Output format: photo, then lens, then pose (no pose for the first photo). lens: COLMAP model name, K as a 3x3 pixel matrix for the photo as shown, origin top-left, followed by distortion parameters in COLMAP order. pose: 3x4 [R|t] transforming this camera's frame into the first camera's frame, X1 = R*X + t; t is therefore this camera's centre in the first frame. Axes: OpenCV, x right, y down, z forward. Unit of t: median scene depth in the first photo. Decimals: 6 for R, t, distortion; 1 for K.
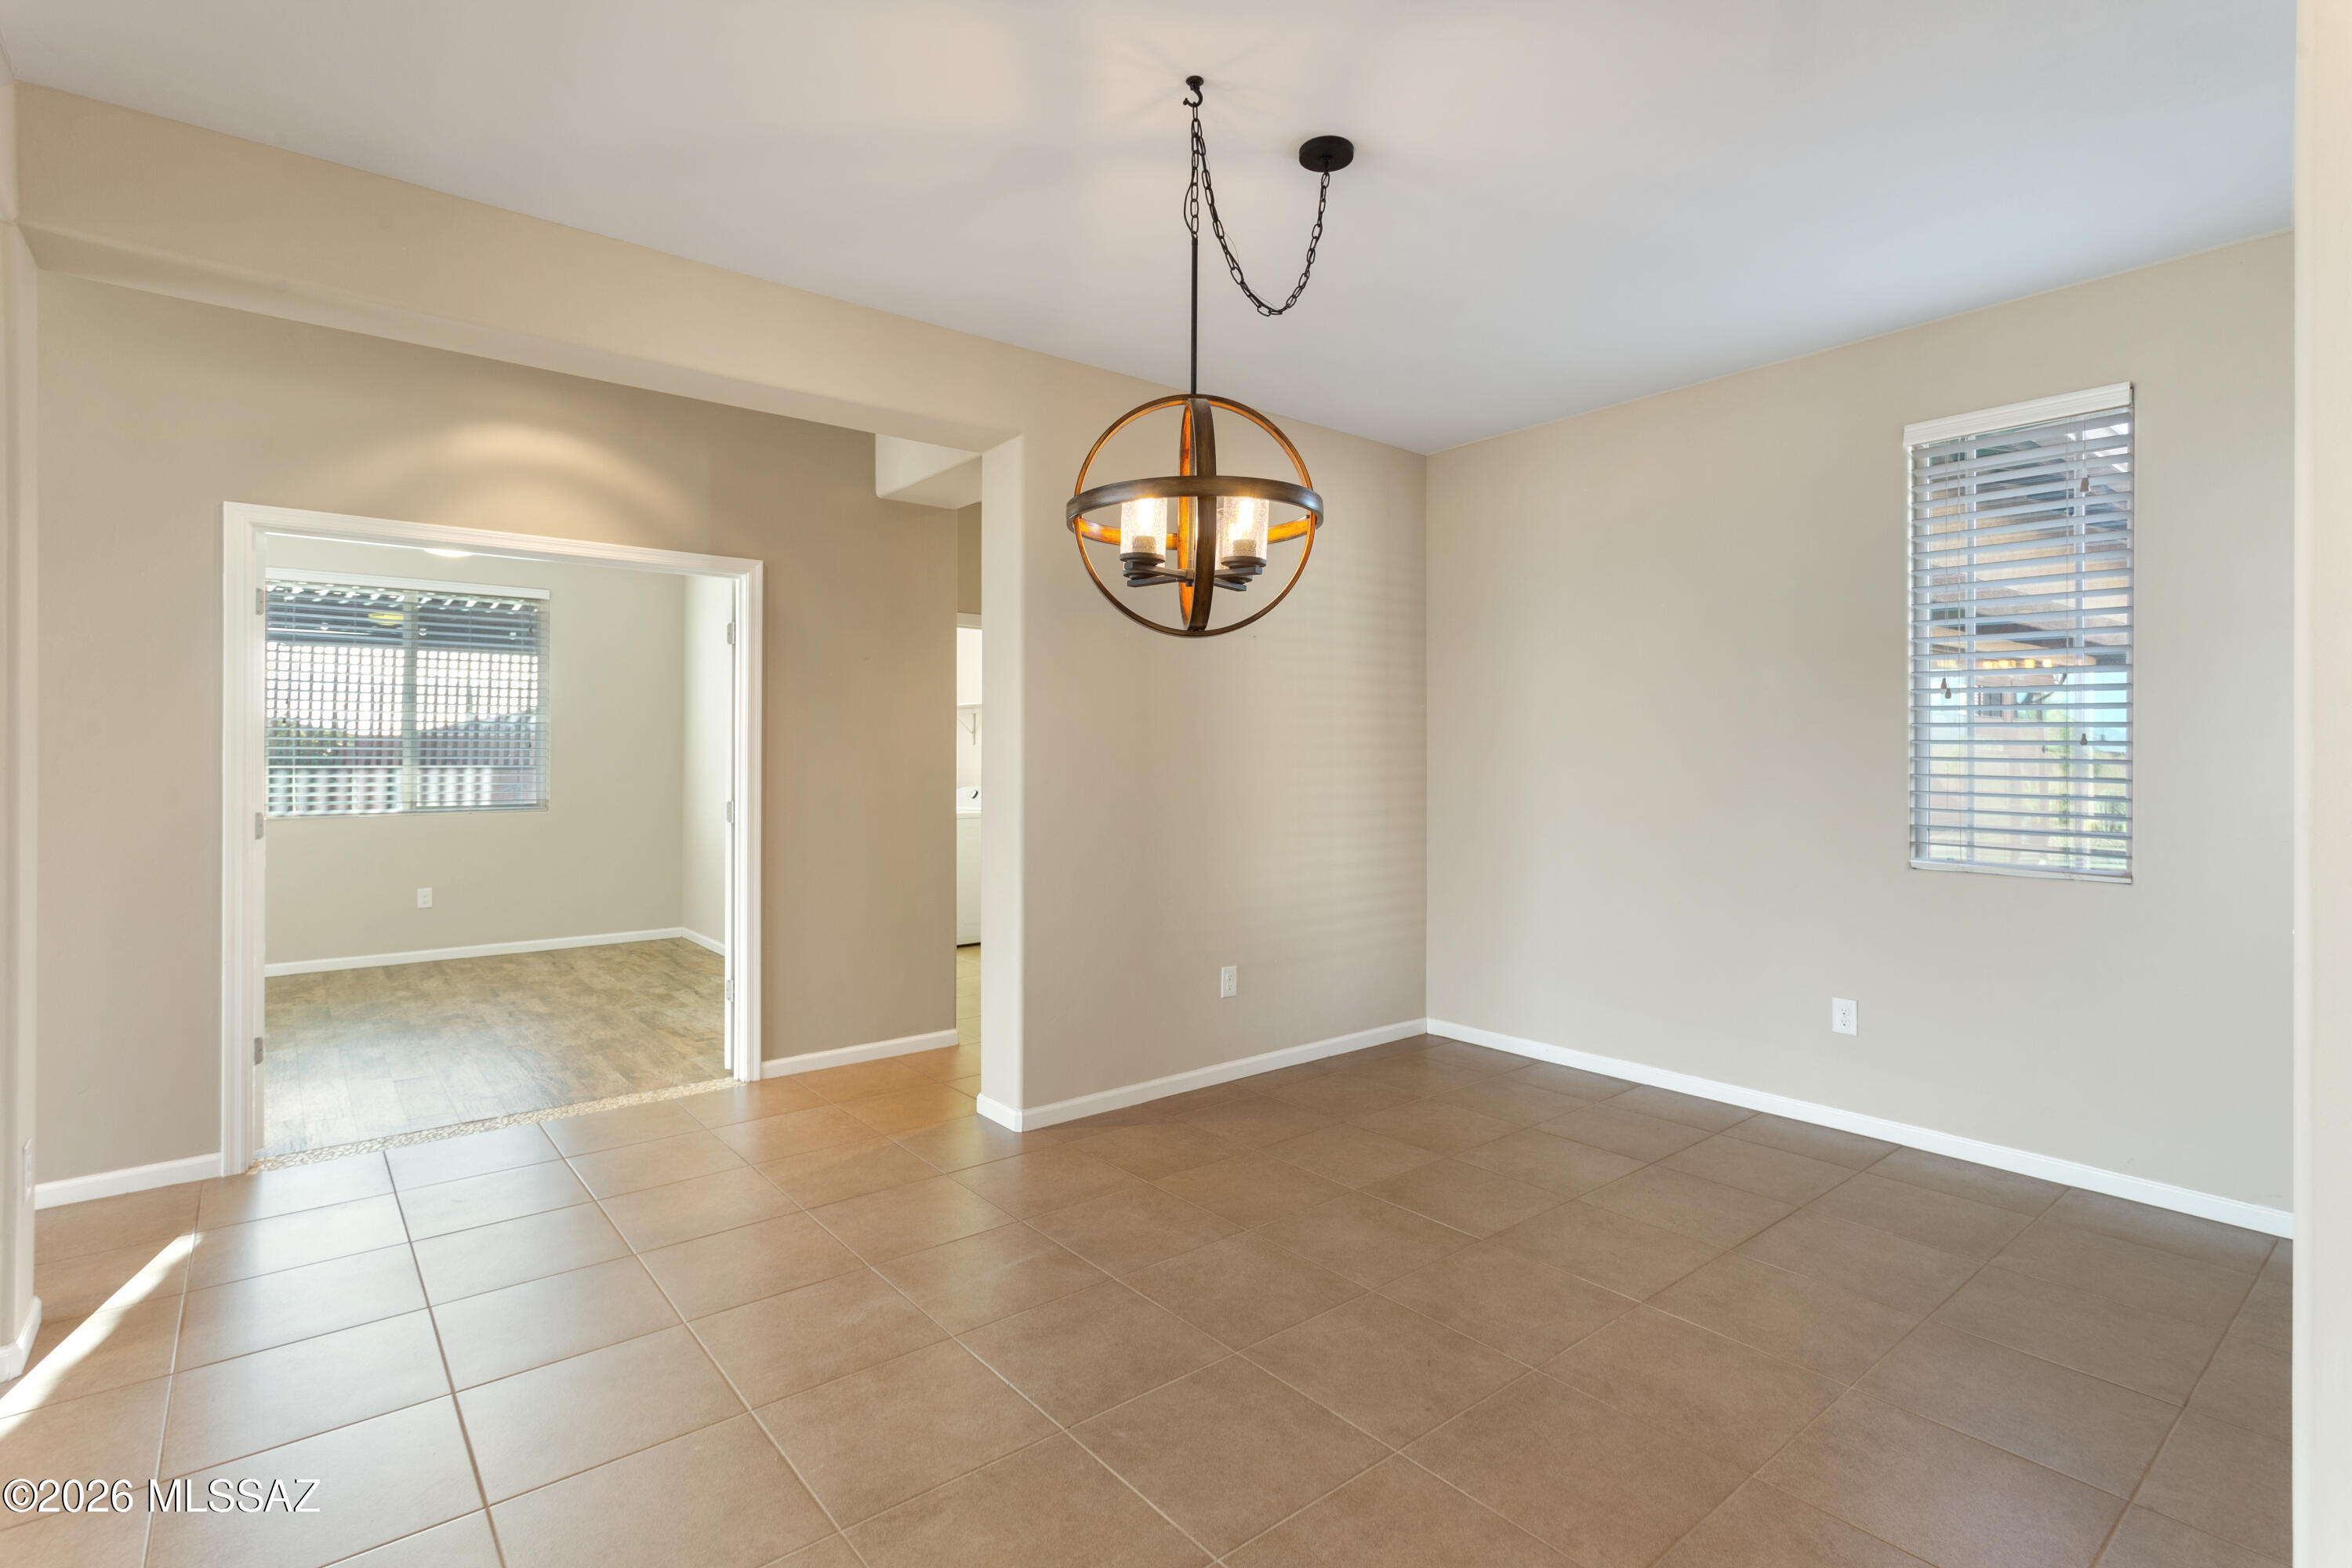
lens RADIAL K [[1125.4, 0, 1164.6], [0, 1125.4, 754.3], [0, 0, 1]] dist [-0.001233, -0.000156]
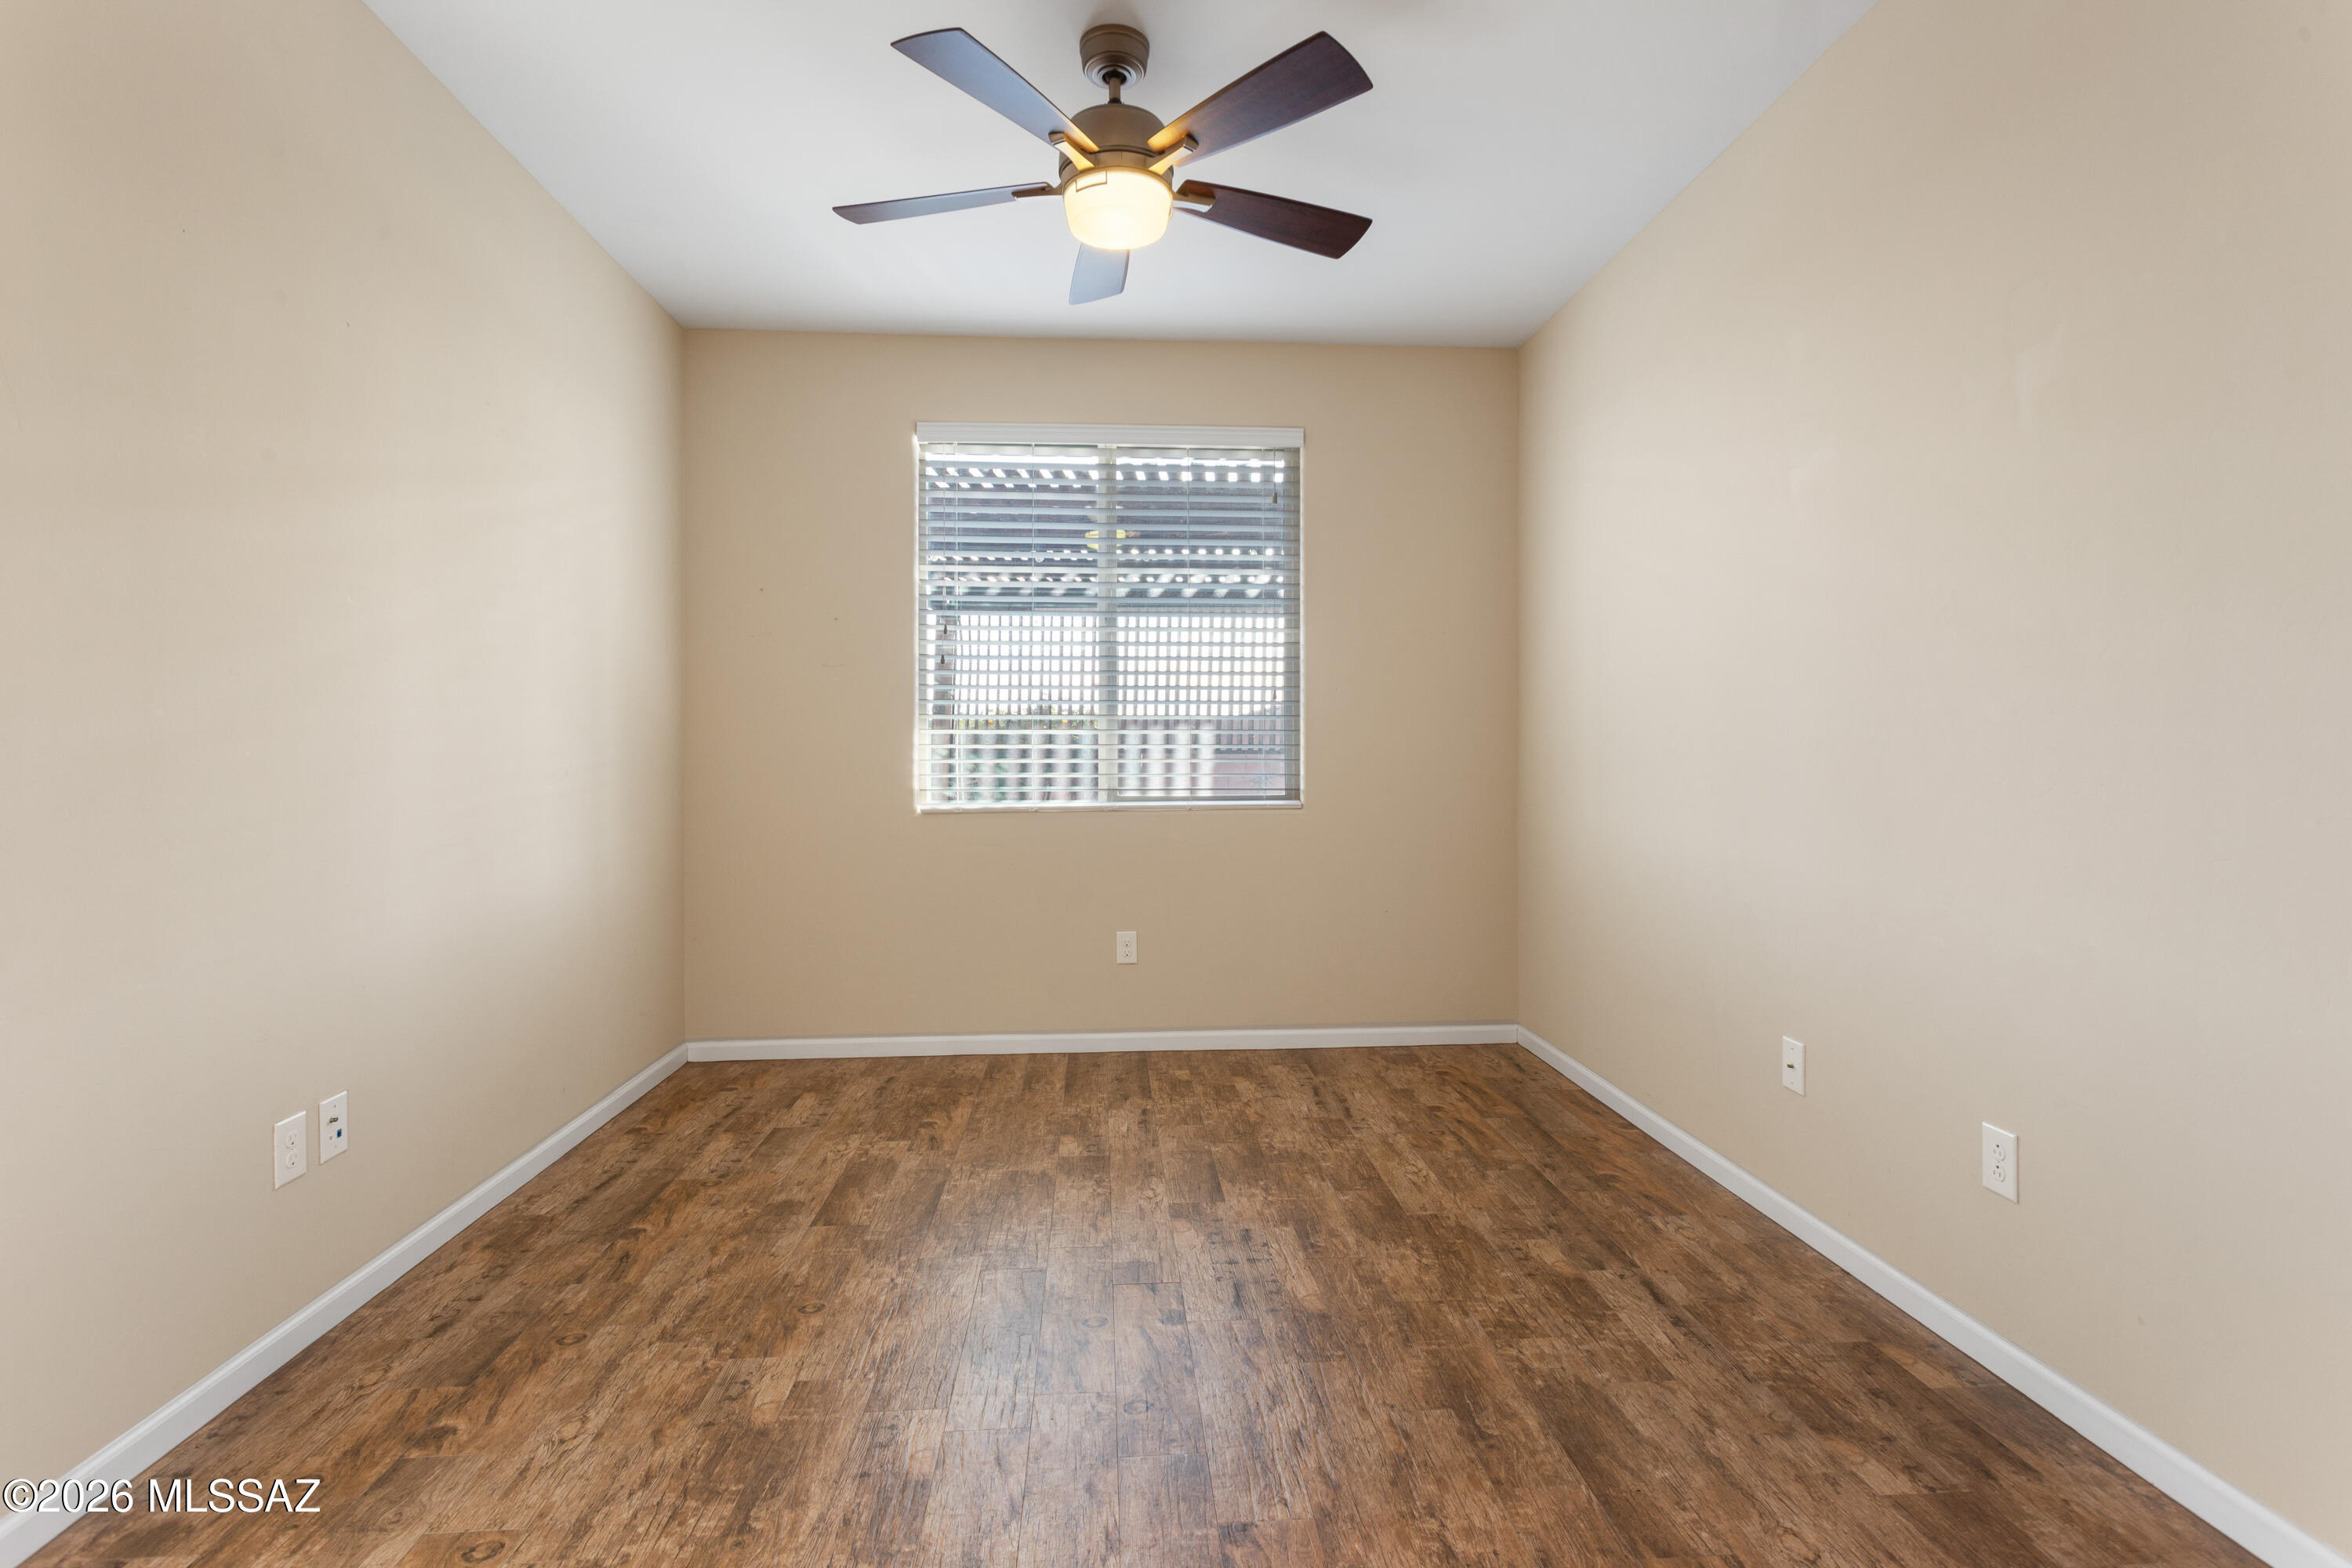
lens RADIAL K [[1122.4, 0, 1170.9], [0, 1122.4, 787.8], [0, 0, 1]] dist [-0.000973, -0.000117]
pose [[0.821157, 0.018162, -0.570414, -0.301276], [0.002098, 0.999391, 0.034840, 0.020594], [0.570699, -0.029806, 0.820618, 0.532020]]
